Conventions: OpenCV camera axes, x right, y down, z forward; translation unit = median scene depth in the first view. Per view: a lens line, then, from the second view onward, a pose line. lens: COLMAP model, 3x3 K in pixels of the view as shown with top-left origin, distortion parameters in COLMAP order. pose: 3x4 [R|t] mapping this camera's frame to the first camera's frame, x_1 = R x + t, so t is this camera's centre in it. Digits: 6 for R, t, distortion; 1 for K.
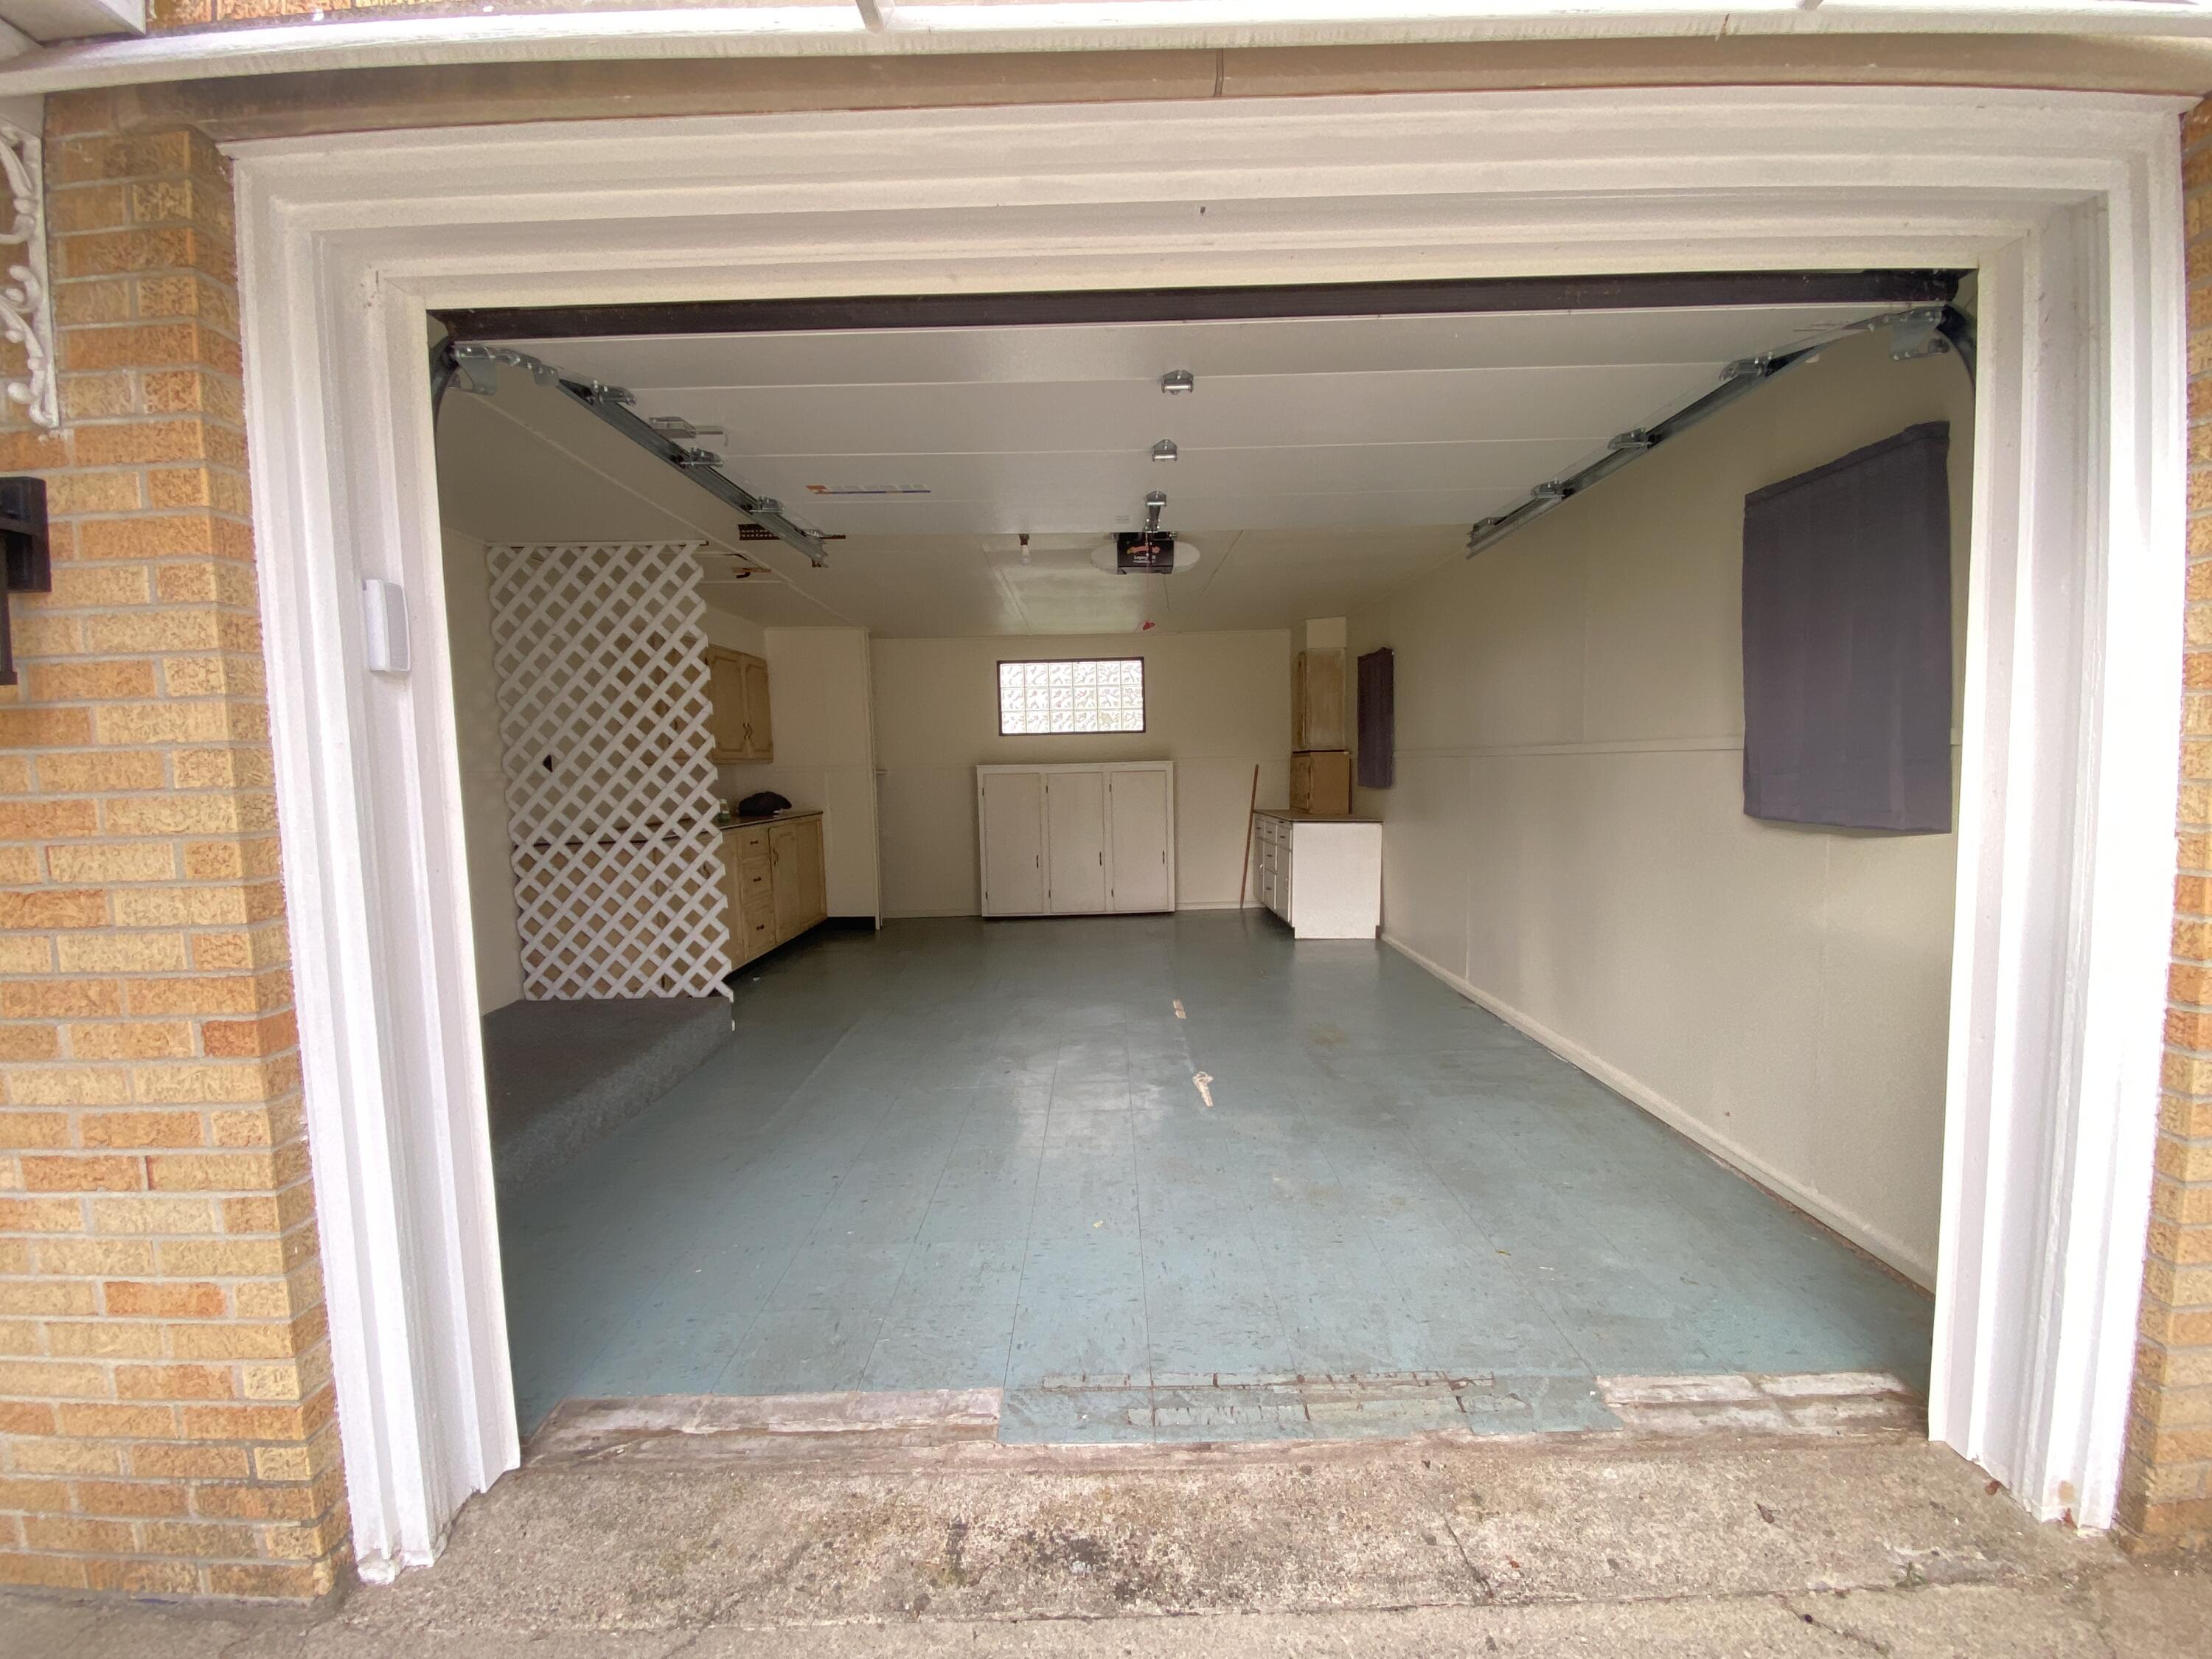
lens RADIAL K [[959.6, 0, 1104.4], [0, 959.6, 831.4], [0, 0, 1]] dist [-0.002944, -0.004451]
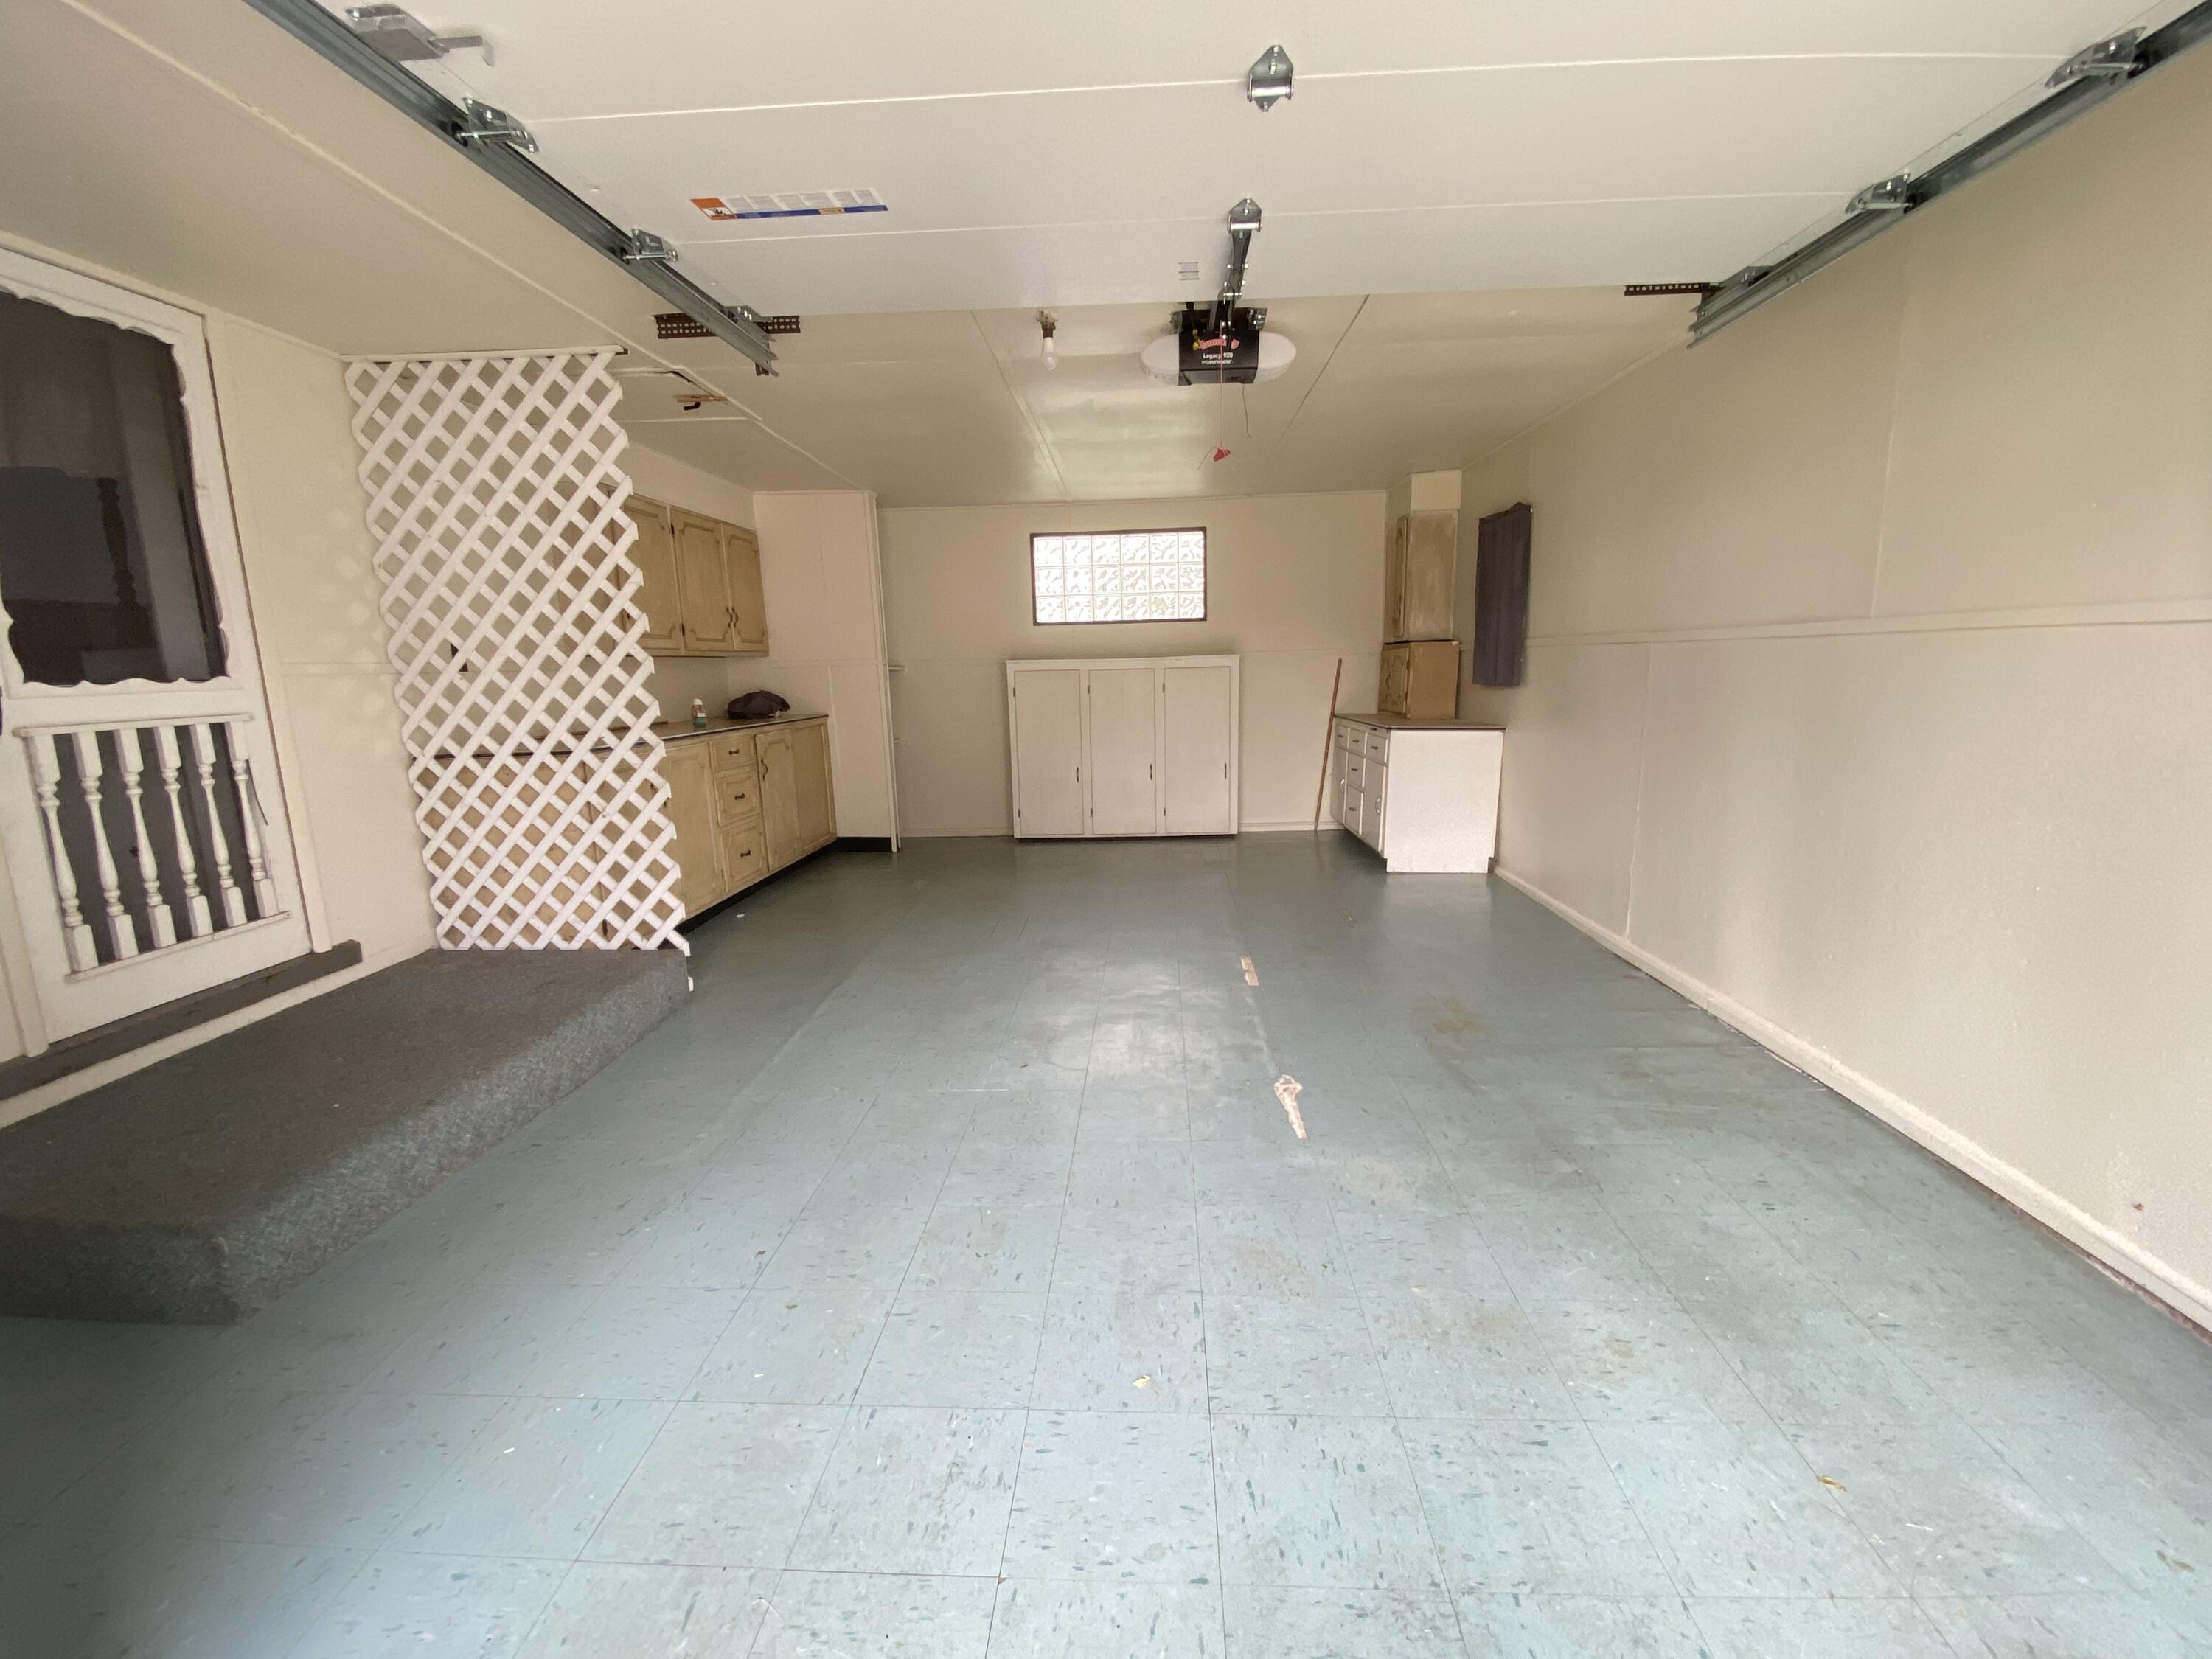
lens RADIAL K [[959.6, 0, 1106.4], [0, 959.6, 844.1], [0, 0, 1]] dist [-0.002944, -0.004451]
pose [[0.998694, 0.010068, -0.050089, -0.000871], [-0.004254, 0.993374, 0.114844, -0.007460], [0.050914, -0.114481, 0.992120, 0.238268]]
